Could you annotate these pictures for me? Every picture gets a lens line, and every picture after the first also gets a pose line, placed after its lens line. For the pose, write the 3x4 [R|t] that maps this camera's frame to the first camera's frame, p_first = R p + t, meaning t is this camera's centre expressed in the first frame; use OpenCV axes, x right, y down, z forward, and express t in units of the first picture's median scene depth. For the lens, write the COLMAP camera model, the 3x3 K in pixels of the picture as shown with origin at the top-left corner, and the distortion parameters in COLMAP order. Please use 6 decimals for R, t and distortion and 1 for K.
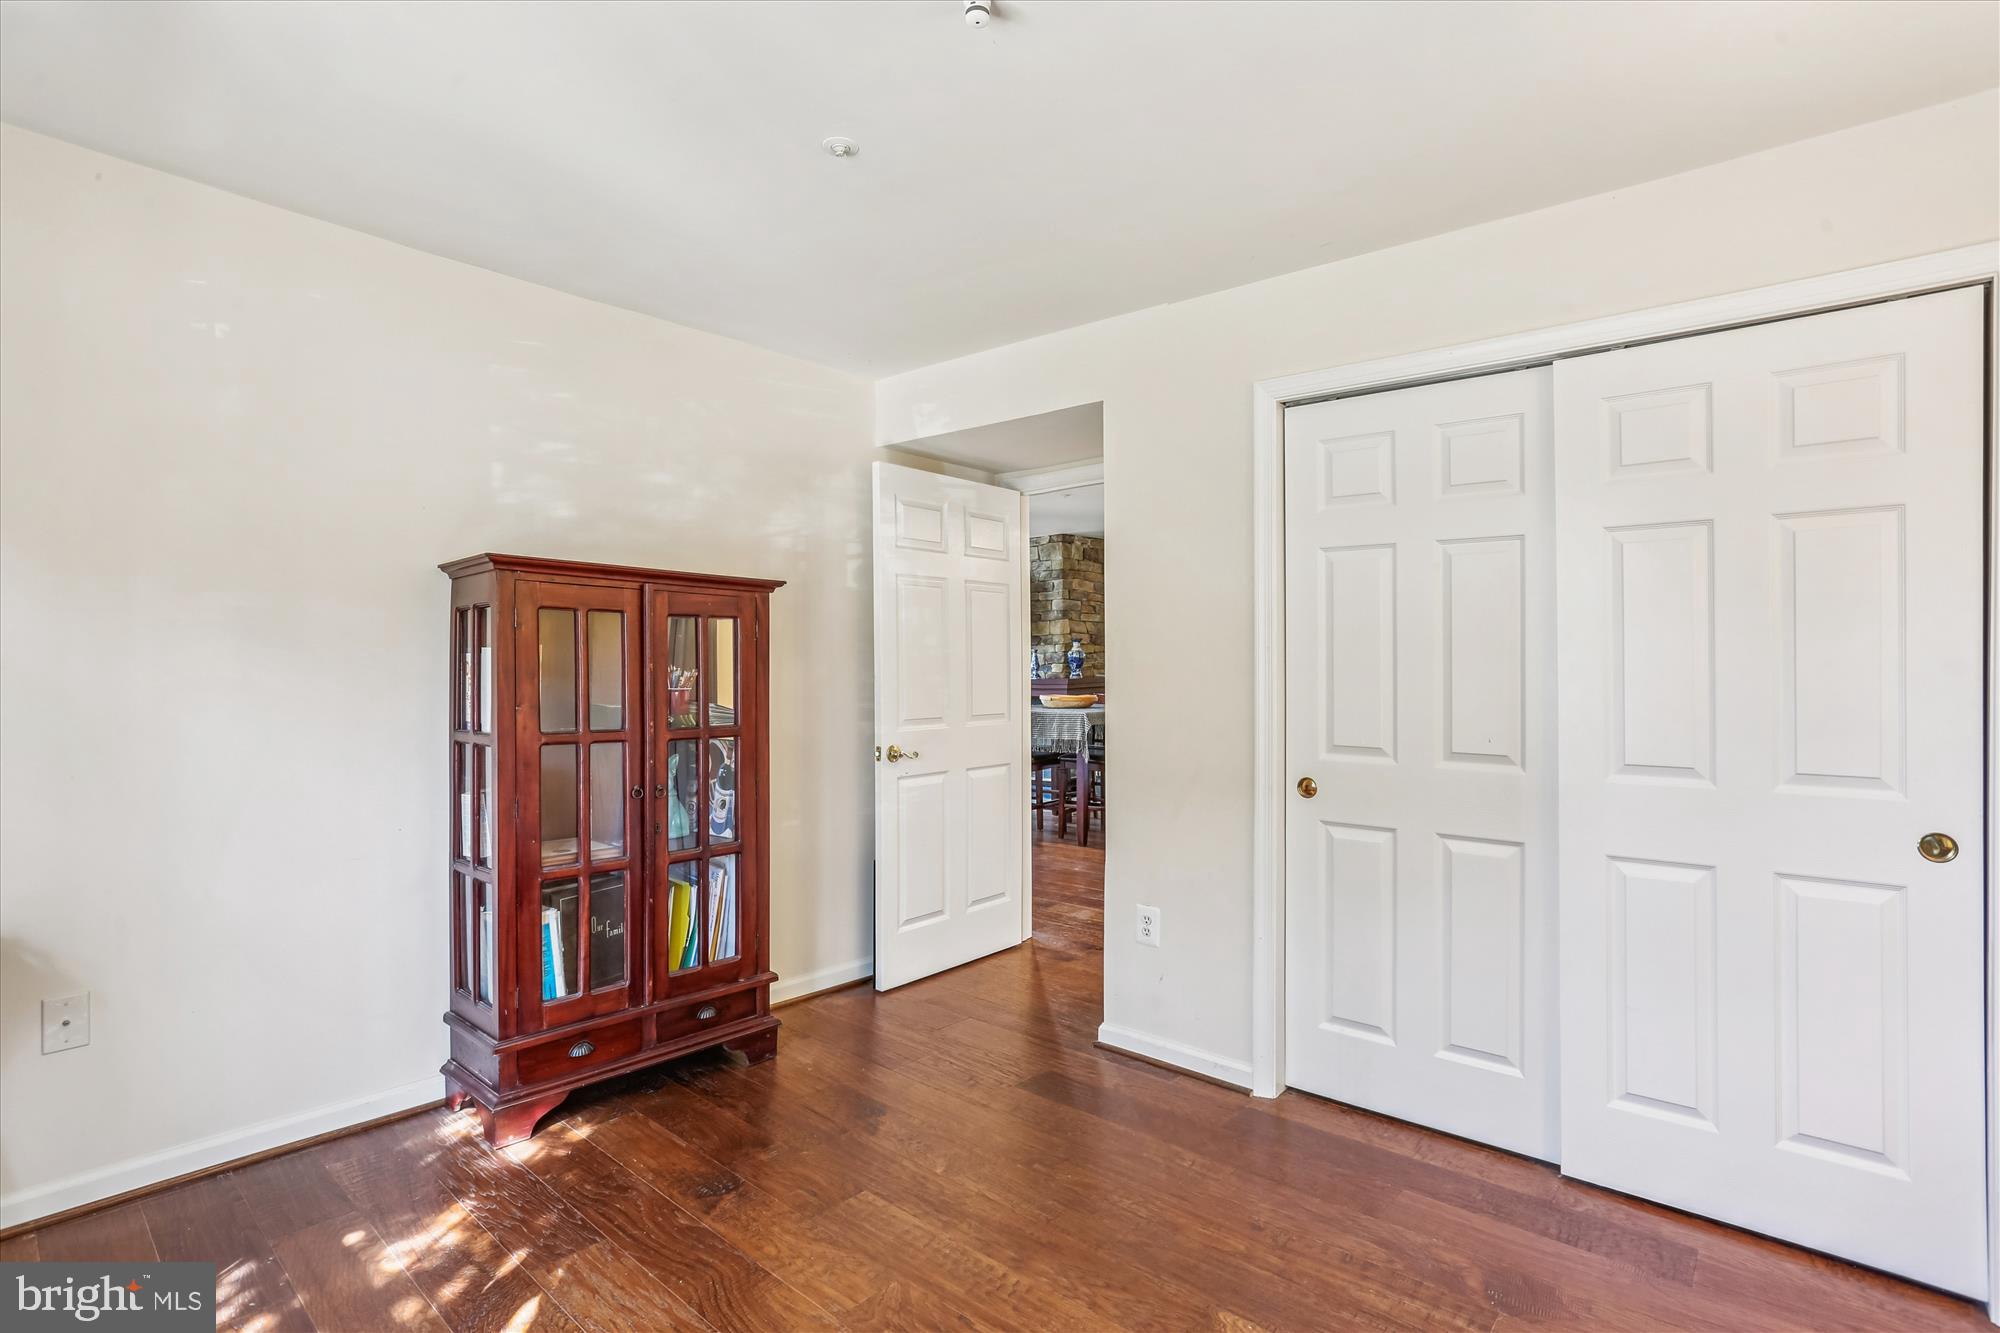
lens RADIAL K [[1036.8, 0, 995.0], [0, 1036.8, 664.6], [0, 0, 1]] dist [0.002839, 0.004958]
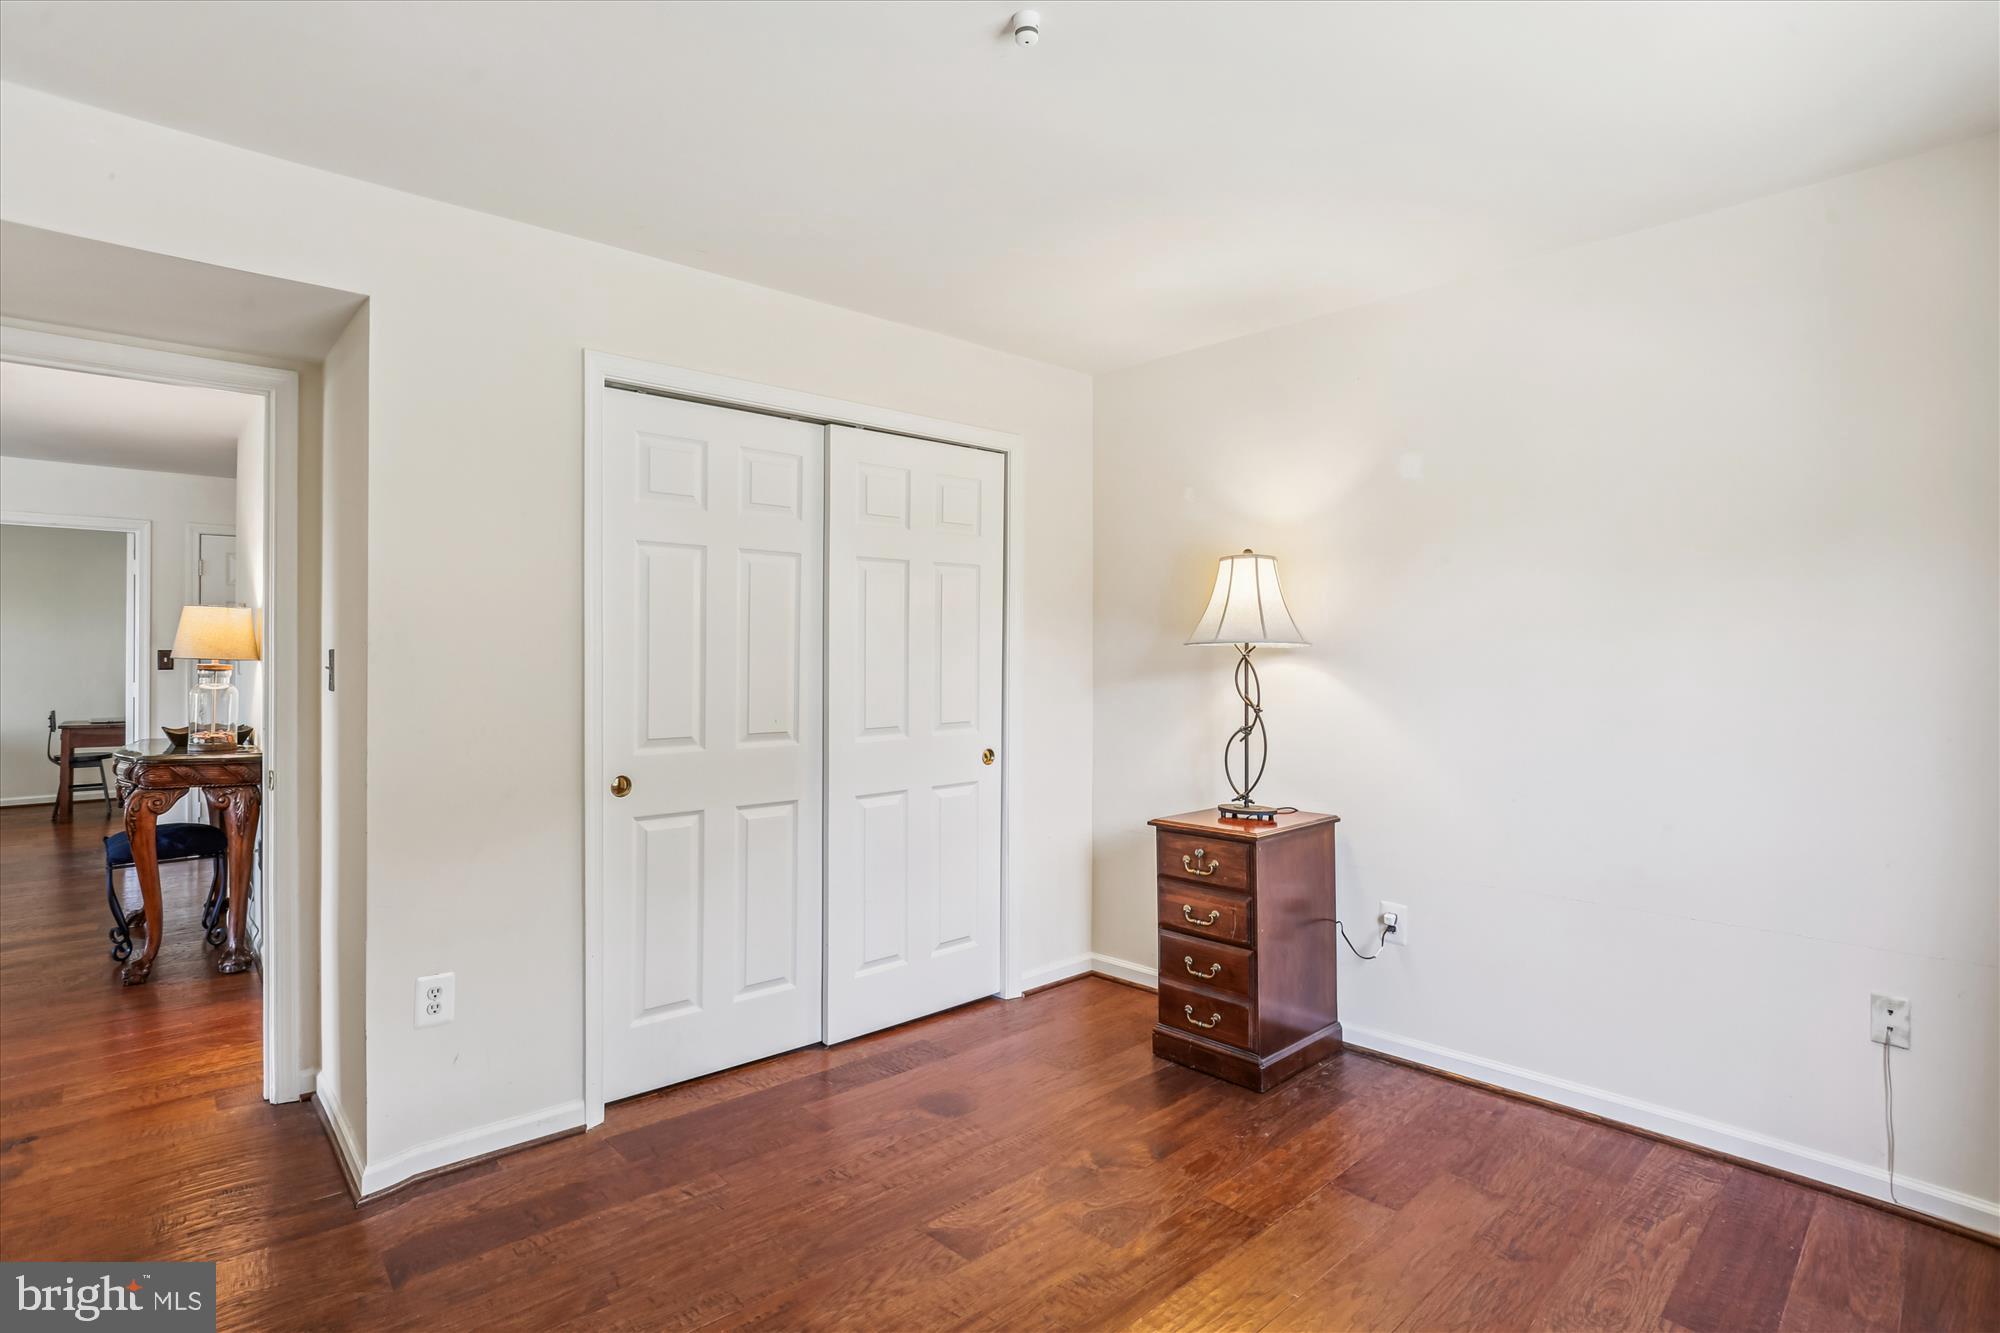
lens RADIAL K [[1036.8, 0, 990.9], [0, 1036.8, 663.6], [0, 0, 1]] dist [0.002839, 0.004958]
pose [[0.125773, -0.017291, 0.991908, -0.672356], [0.001474, 0.999850, 0.017242, -0.013073], [-0.992058, -0.000706, 0.125780, 0.588368]]
